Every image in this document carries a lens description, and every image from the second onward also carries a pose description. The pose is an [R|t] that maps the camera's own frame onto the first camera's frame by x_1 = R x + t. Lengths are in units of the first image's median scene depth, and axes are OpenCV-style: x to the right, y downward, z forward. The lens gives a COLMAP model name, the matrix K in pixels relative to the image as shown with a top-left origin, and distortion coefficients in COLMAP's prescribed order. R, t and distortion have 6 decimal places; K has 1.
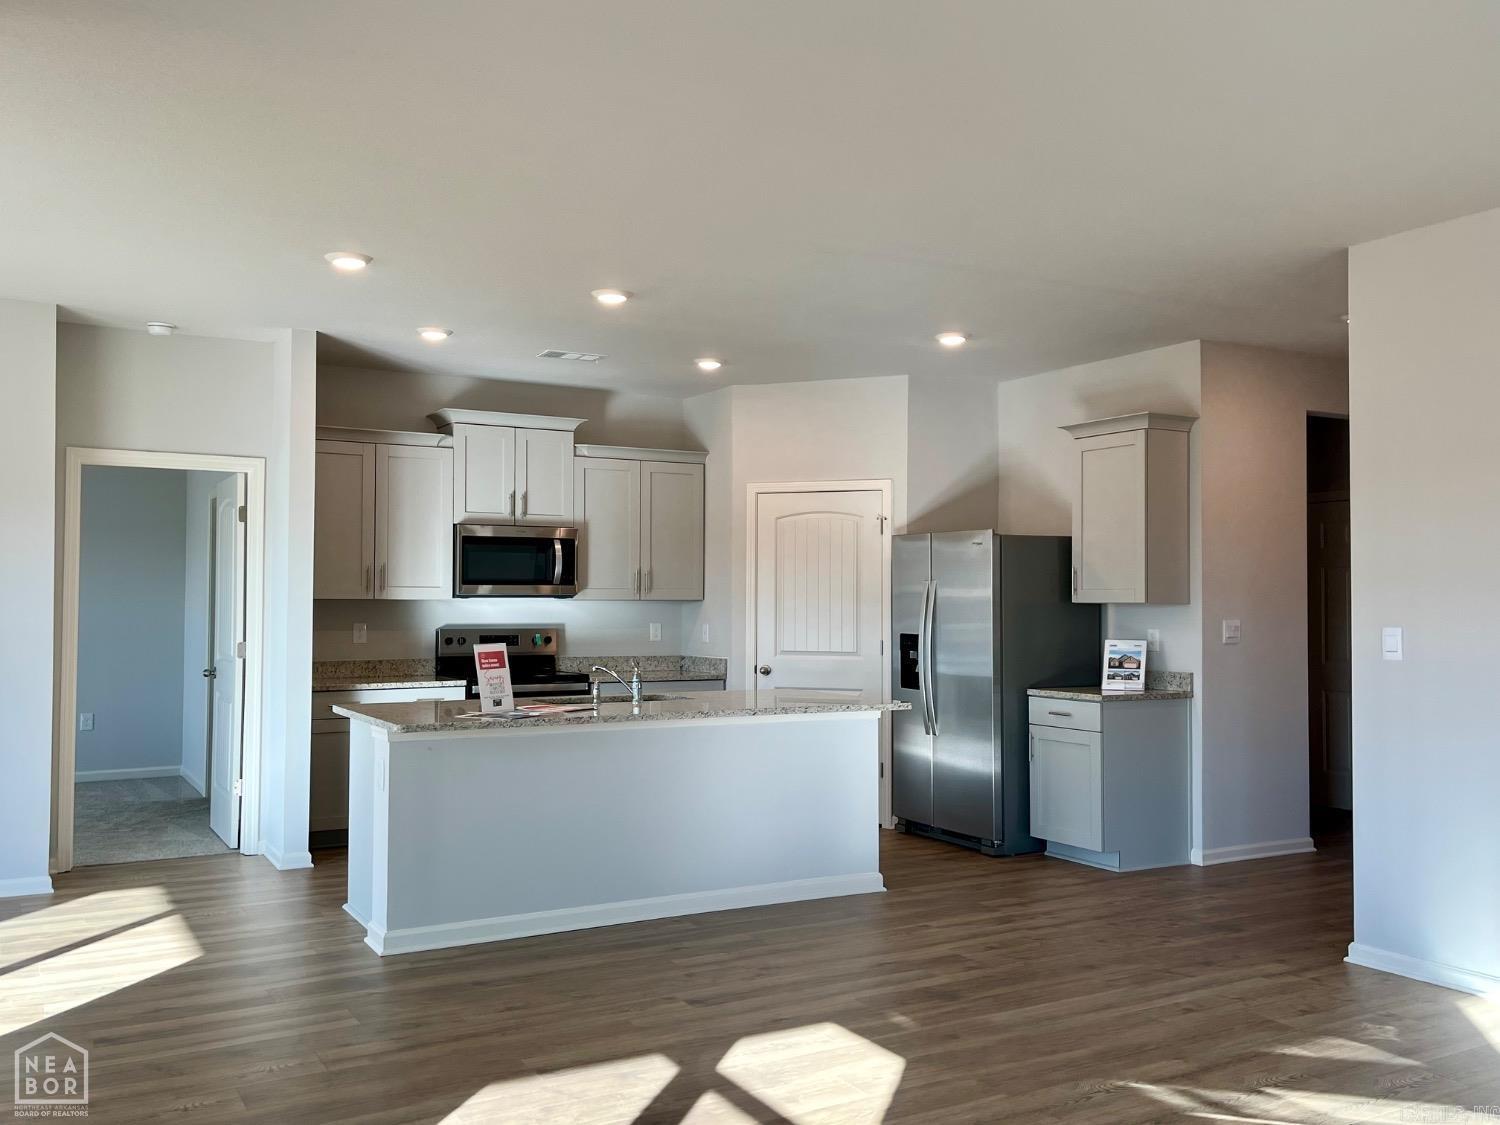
lens RADIAL K [[1322.9, 0, 758.4], [0, 1322.9, 561.5], [0, 0, 1]] dist [0.066741, -0.070499]
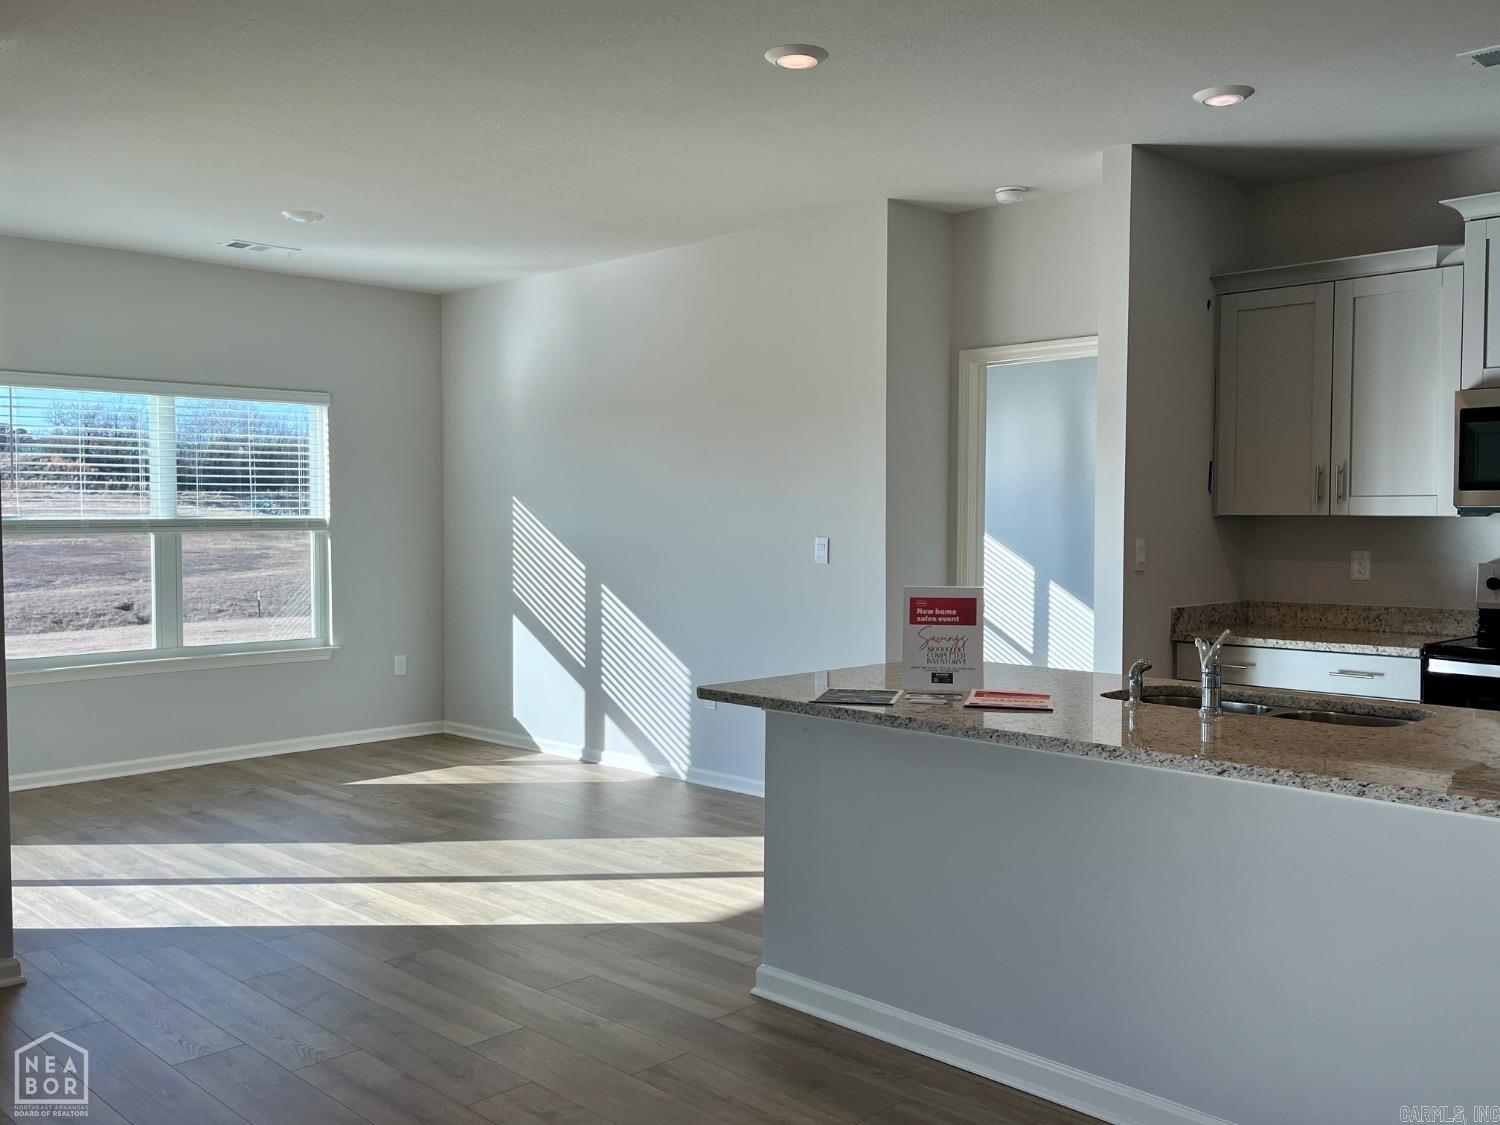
lens RADIAL K [[1322.9, 0, 758.4], [0, 1322.9, 561.5], [0, 0, 1]] dist [0.066741, -0.070499]
pose [[0.257039, 0.031425, -0.965890, 0.278664], [0.029992, 0.998730, 0.040475, 0.015079], [0.965935, -0.039373, 0.255771, 0.526045]]
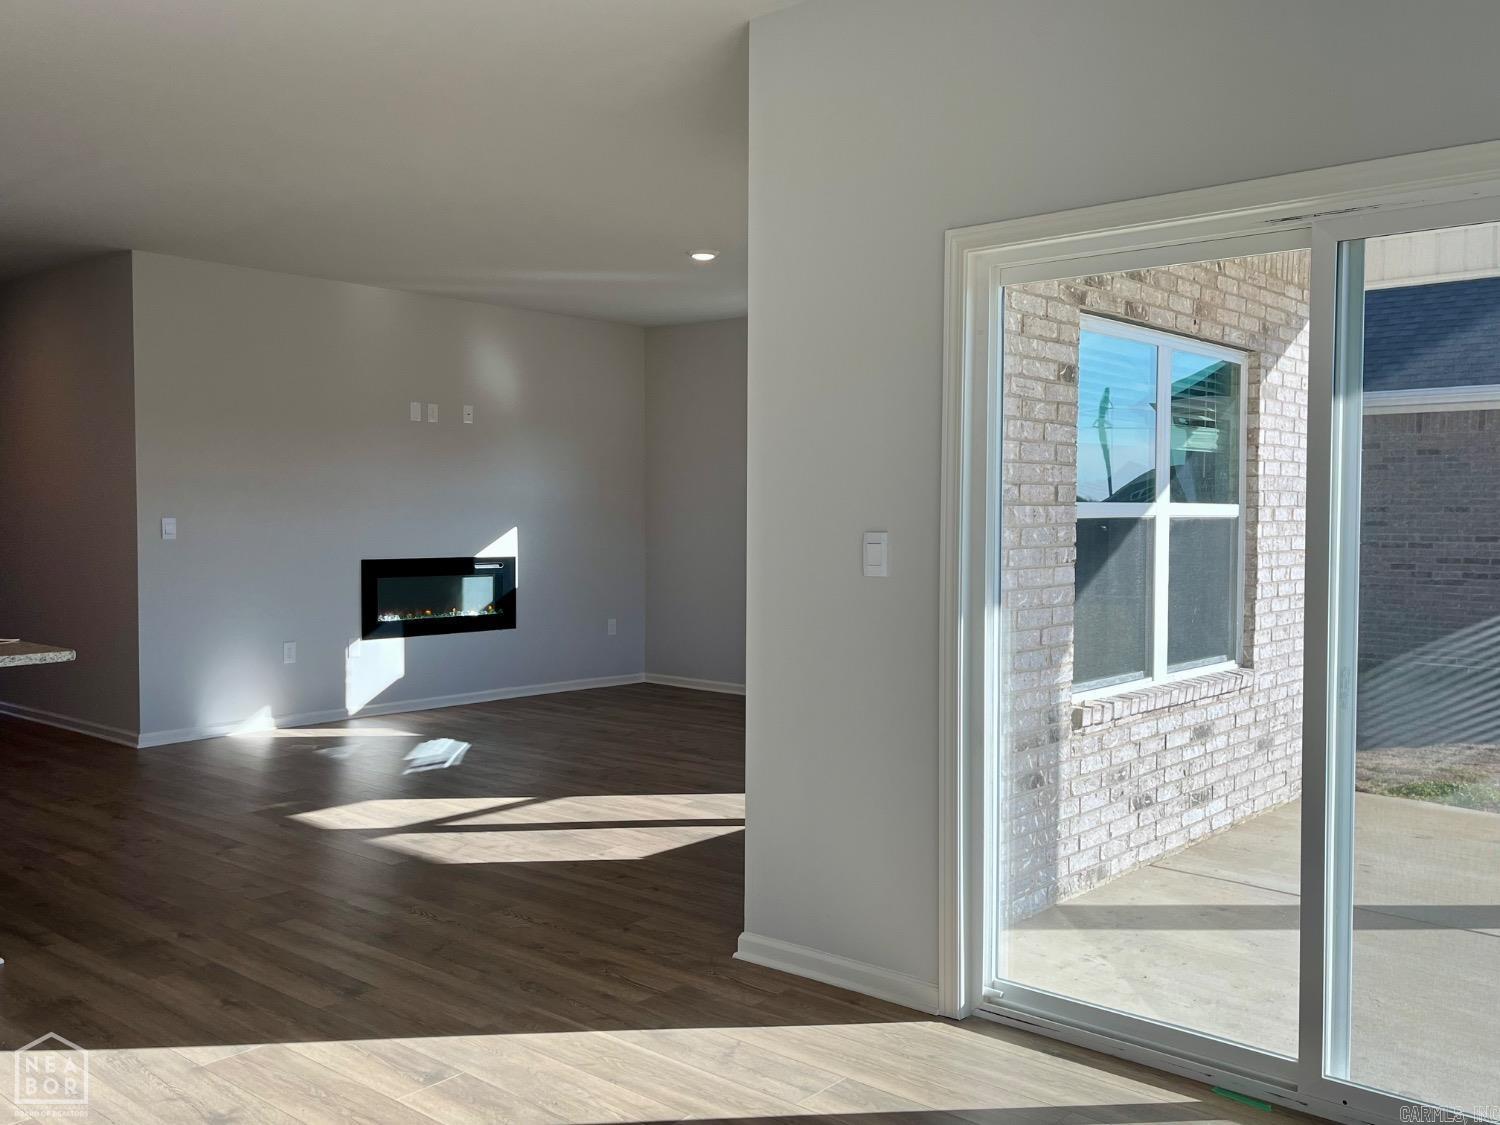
lens RADIAL K [[1322.9, 0, 758.4], [0, 1322.9, 561.5], [0, 0, 1]] dist [0.066741, -0.070499]
pose [[-0.327814, -0.041622, 0.943825, -0.729248], [-0.030231, 0.998980, 0.033555, 0.017321], [-0.944259, -0.017533, -0.328738, 0.542854]]
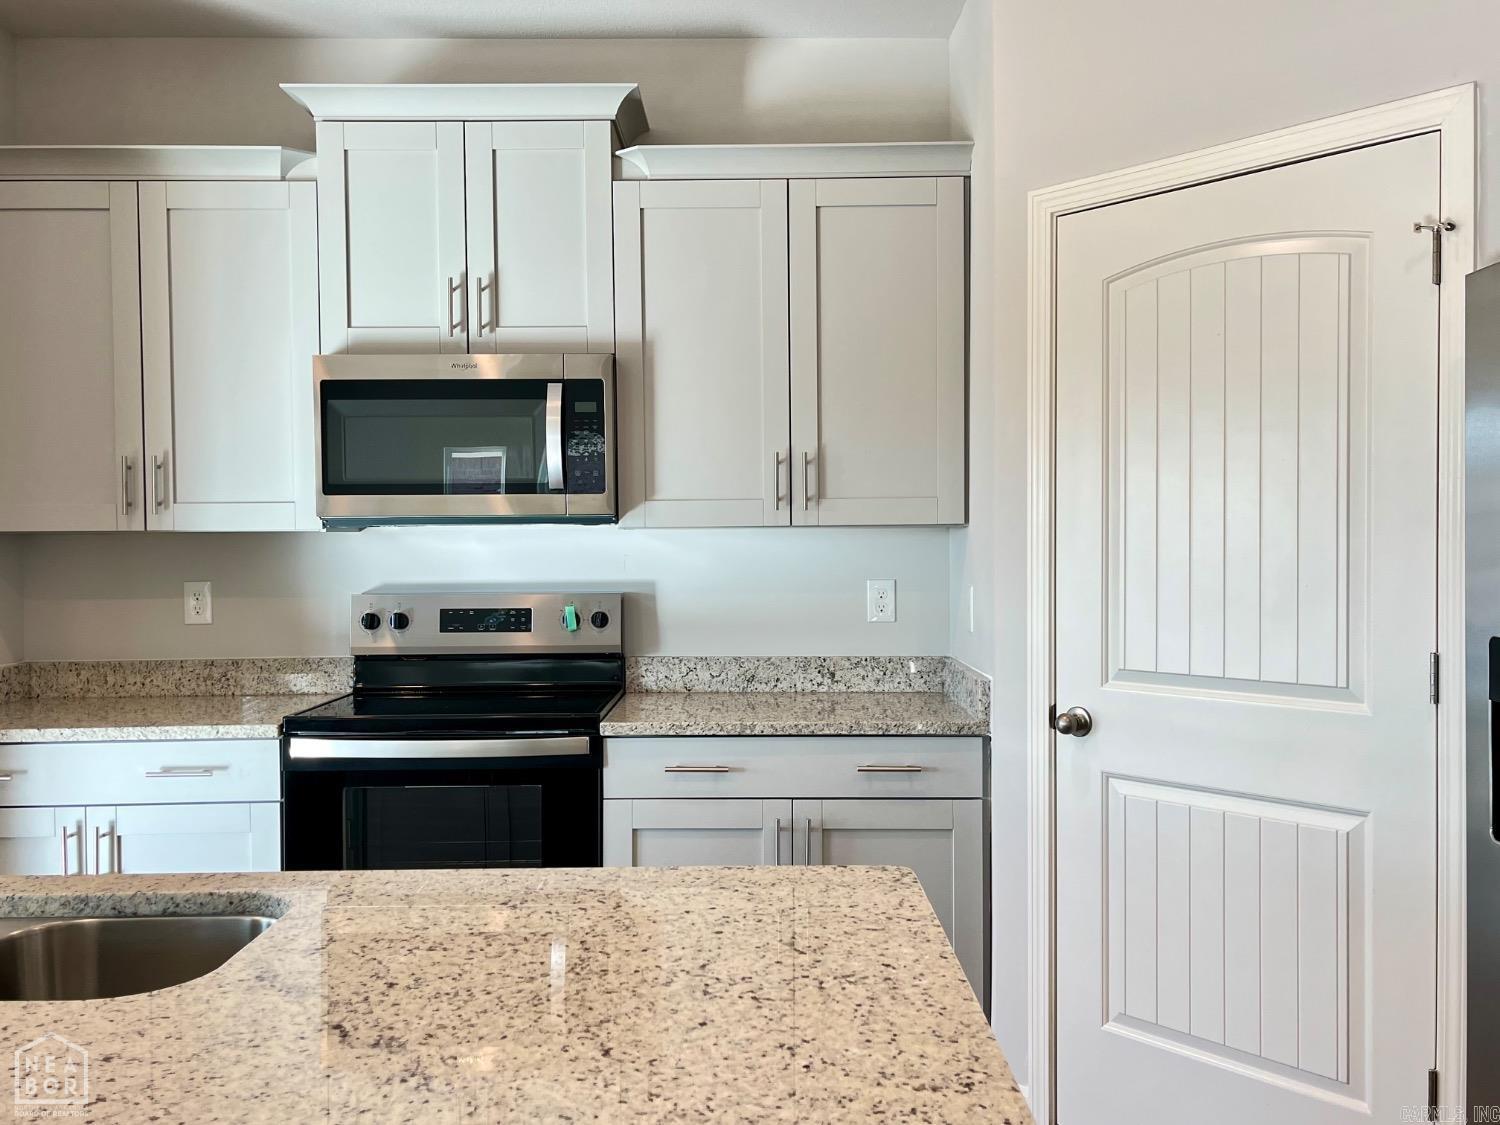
lens RADIAL K [[1322.9, 0, 758.4], [0, 1322.9, 561.5], [0, 0, 1]] dist [0.066741, -0.070499]
pose [[0.868497, -0.000461, -0.495694, 0.110873], [0.026544, 0.998608, 0.045578, 0.022611], [0.494983, -0.052742, 0.867301, 0.682008]]
